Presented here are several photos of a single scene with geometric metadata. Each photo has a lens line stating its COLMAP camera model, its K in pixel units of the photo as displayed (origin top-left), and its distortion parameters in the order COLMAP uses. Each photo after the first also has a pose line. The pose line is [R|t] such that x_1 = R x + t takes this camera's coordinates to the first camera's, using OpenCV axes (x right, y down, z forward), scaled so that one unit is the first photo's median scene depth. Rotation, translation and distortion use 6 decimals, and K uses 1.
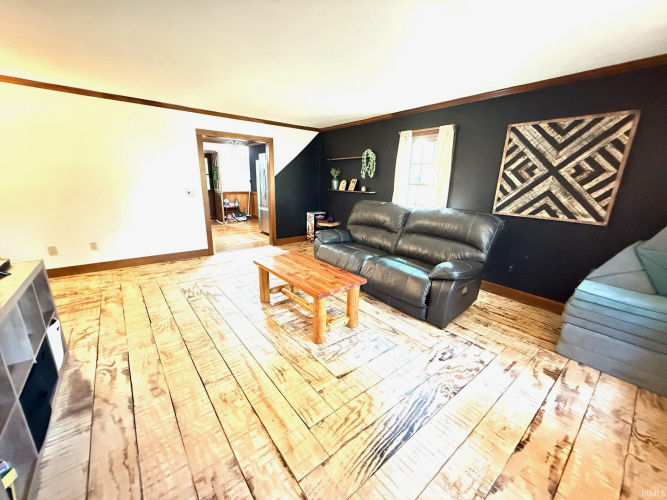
lens RADIAL K [[268.5, 0, 335.5], [0, 268.5, 248.4], [0, 0, 1]] dist [0.000120, 0.000003]
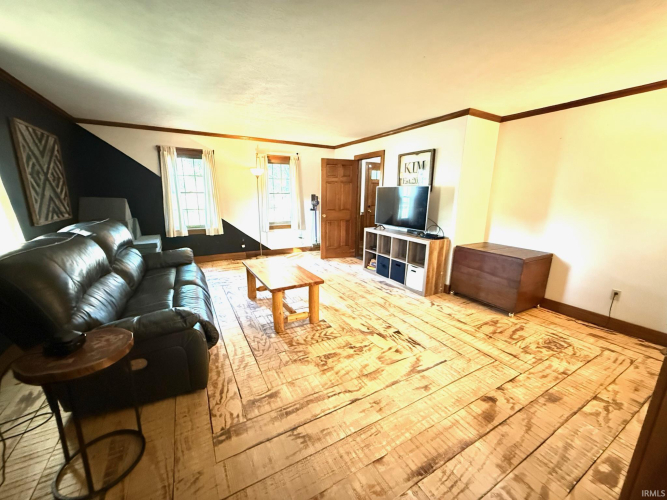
lens RADIAL K [[268.5, 0, 333.2], [0, 268.5, 251.0], [0, 0, 1]] dist [0.000120, 0.000003]
pose [[-0.982943, -0.073840, 0.168433, -0.462756], [0.009386, 0.894521, 0.446927, -0.441925], [-0.183668, 0.440885, -0.878571, 1.681437]]
